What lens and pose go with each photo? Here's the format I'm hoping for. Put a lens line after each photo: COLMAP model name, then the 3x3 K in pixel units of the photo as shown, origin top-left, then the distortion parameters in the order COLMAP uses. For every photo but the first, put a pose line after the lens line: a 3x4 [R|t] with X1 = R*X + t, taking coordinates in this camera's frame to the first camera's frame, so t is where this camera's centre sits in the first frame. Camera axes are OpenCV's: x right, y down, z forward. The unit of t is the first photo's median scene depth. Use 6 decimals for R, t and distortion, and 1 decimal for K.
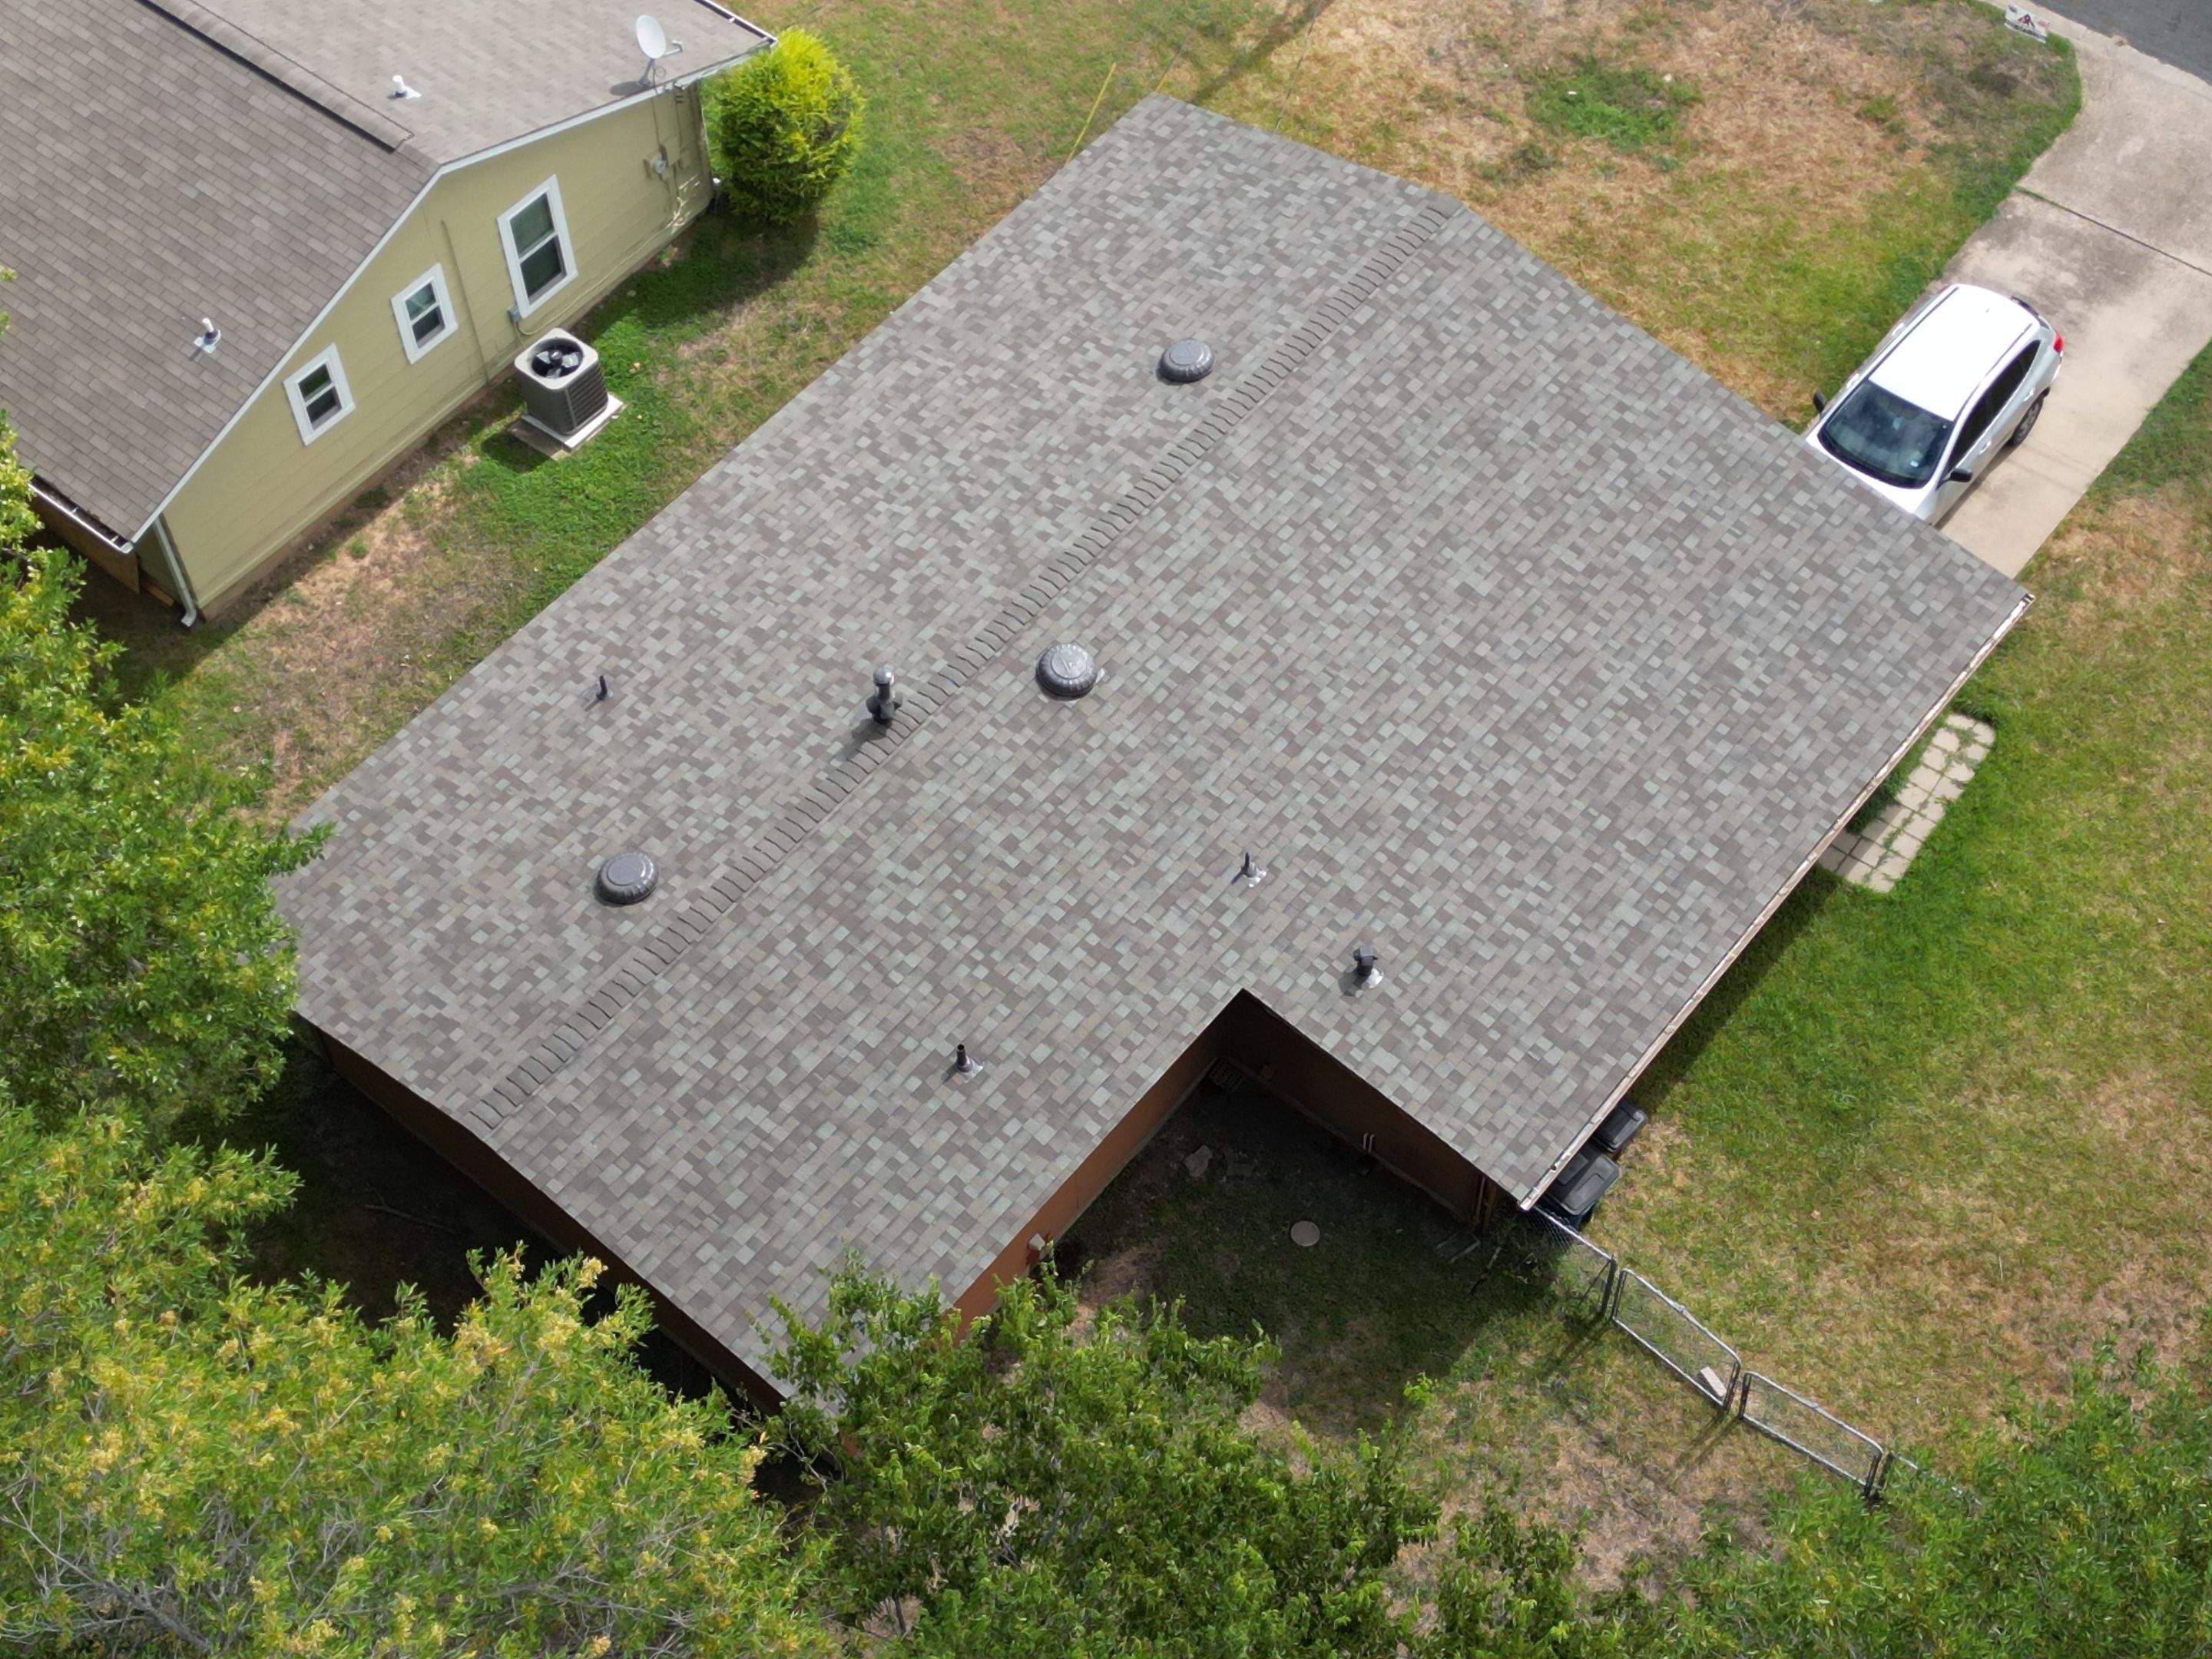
lens RADIAL K [[3067.8, 0, 1098.7], [0, 3067.8, 830.1], [0, 0, 1]] dist [0.212302, -0.697385]
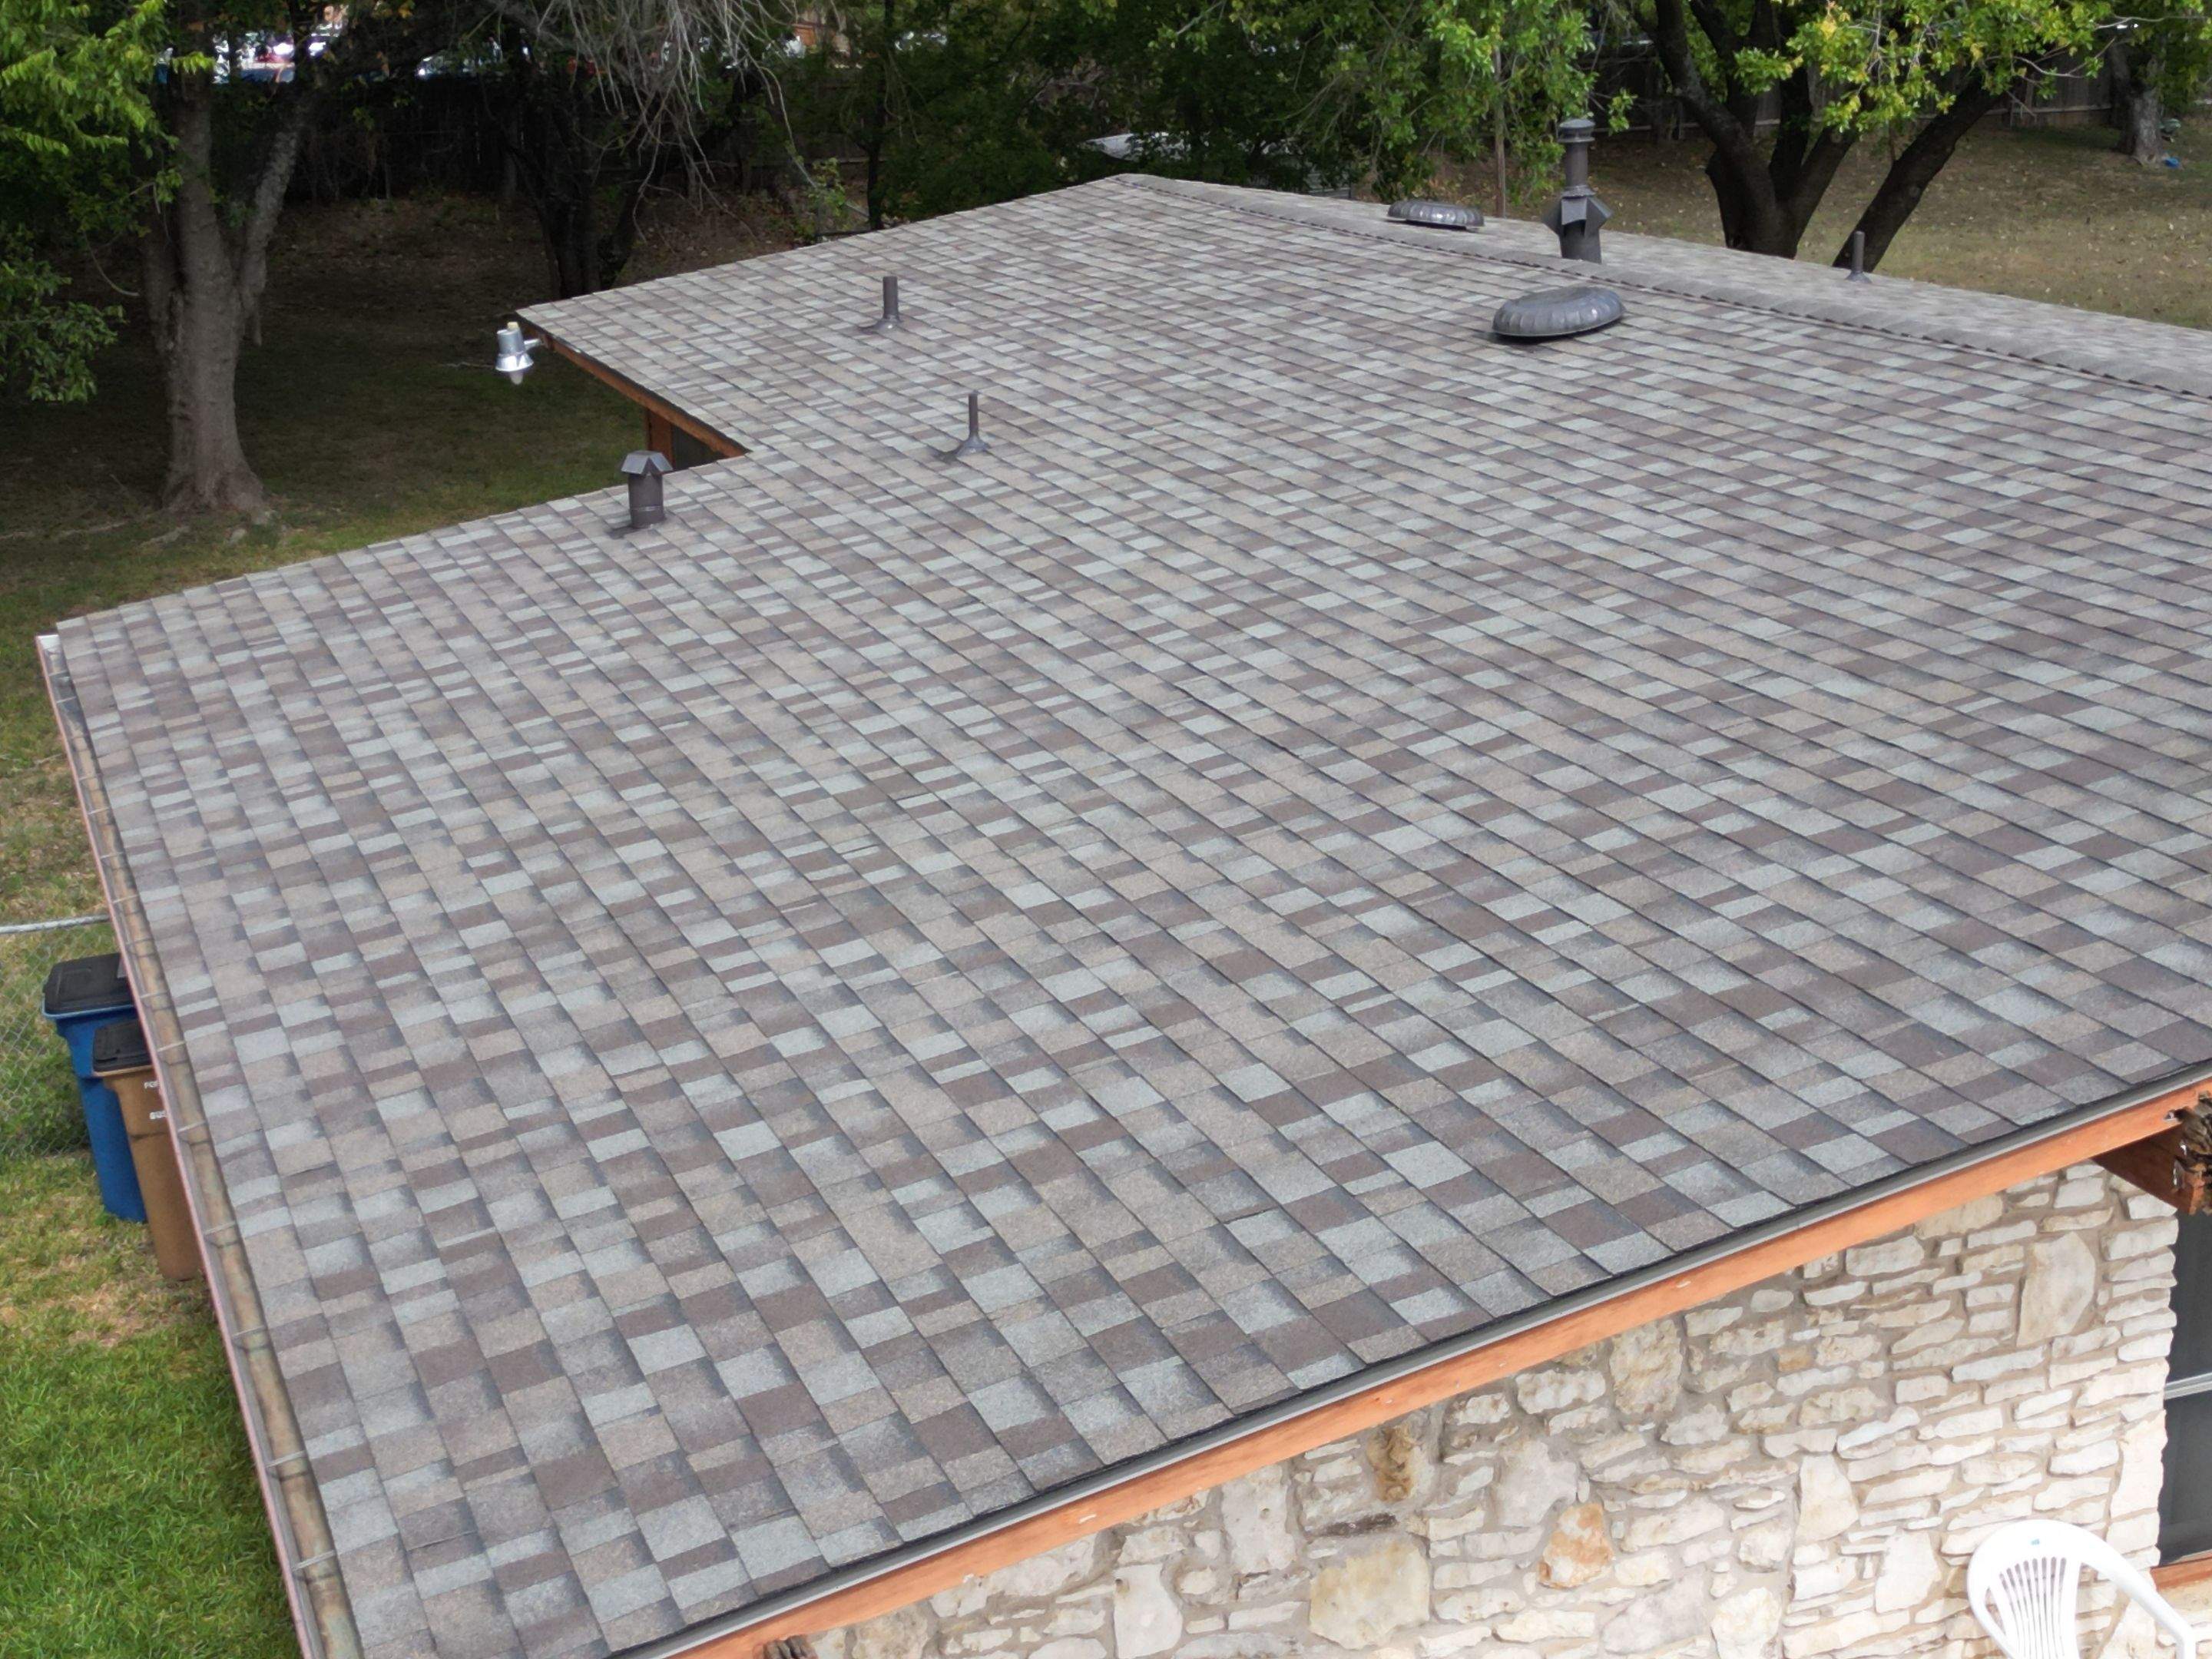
lens RADIAL K [[3050.5, 0, 1098.3], [0, 3050.5, 833.4], [0, 0, 1]] dist [0.204199, -0.587631]
pose [[-0.496318, 0.276298, -0.823000, 0.419018], [-0.691562, 0.447241, 0.567201, -0.228159], [0.524796, 0.850667, -0.030897, 1.020491]]
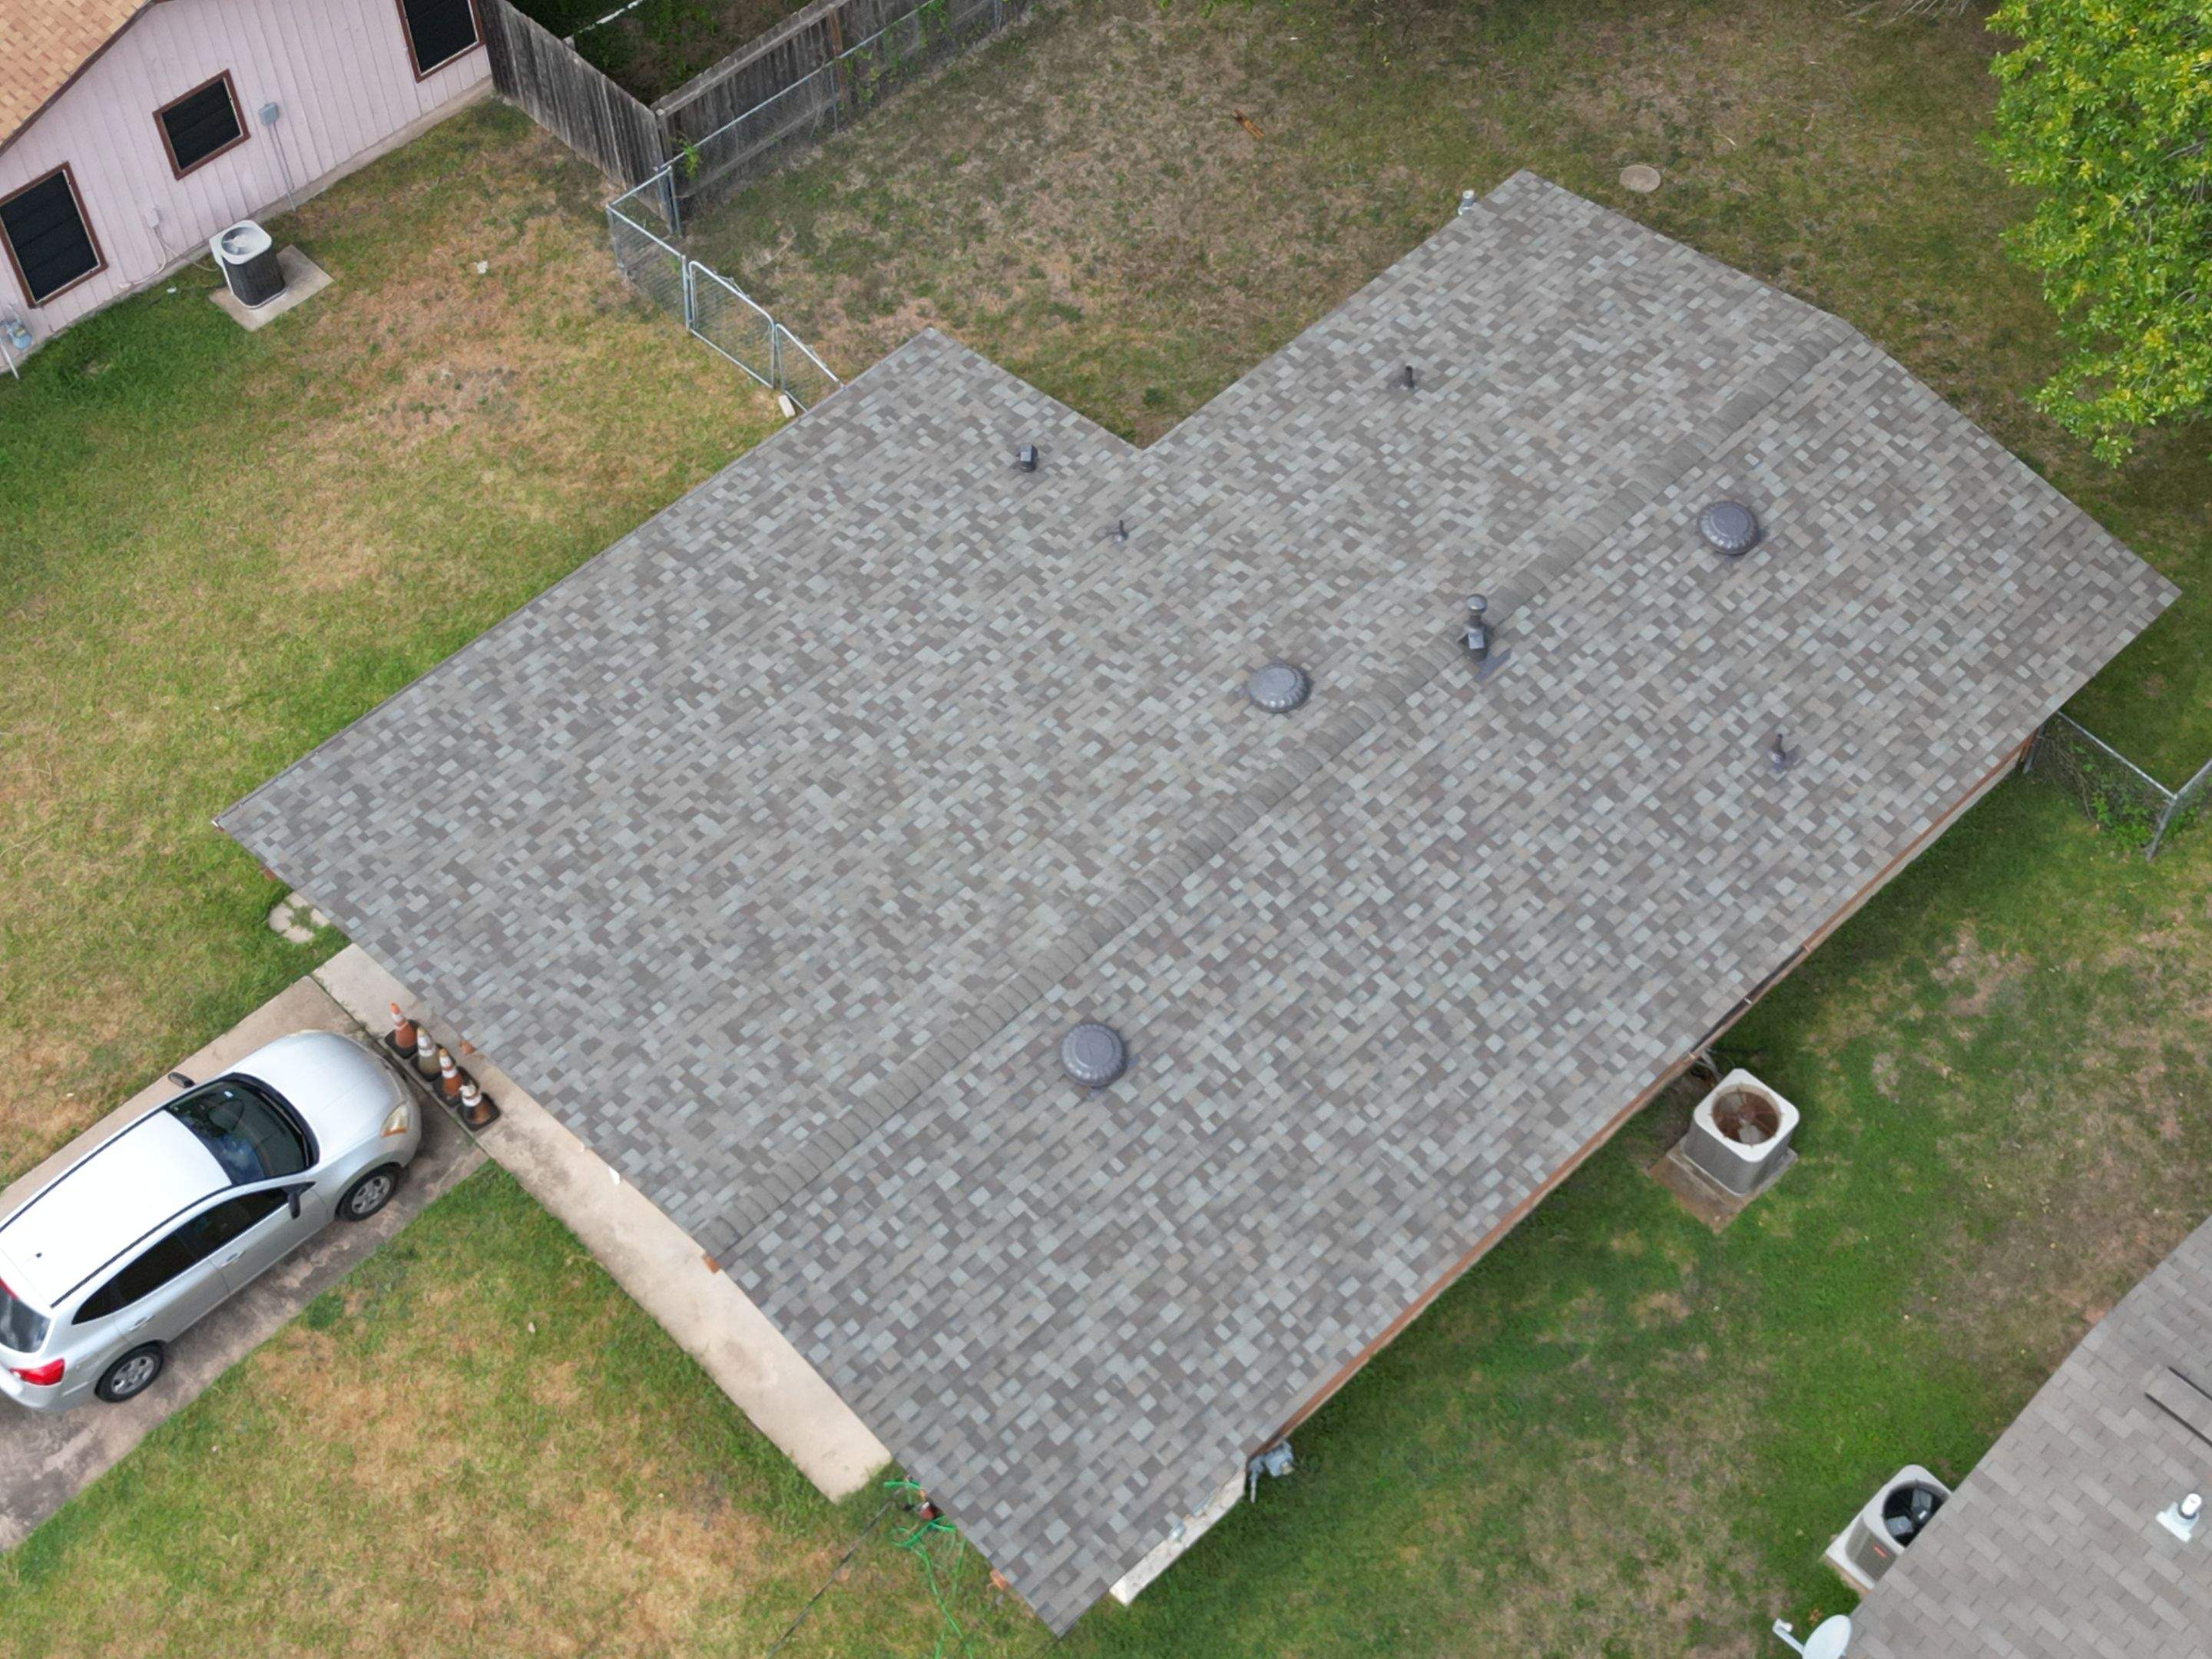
lens RADIAL K [[3067.8, 0, 1098.7], [0, 3067.8, 830.1], [0, 0, 1]] dist [0.212302, -0.697385]
pose [[-0.992428, -0.078512, 0.094463, -0.046863], [0.114720, -0.317634, 0.941248, -0.941915], [-0.043895, 0.944957, 0.324236, 0.720227]]
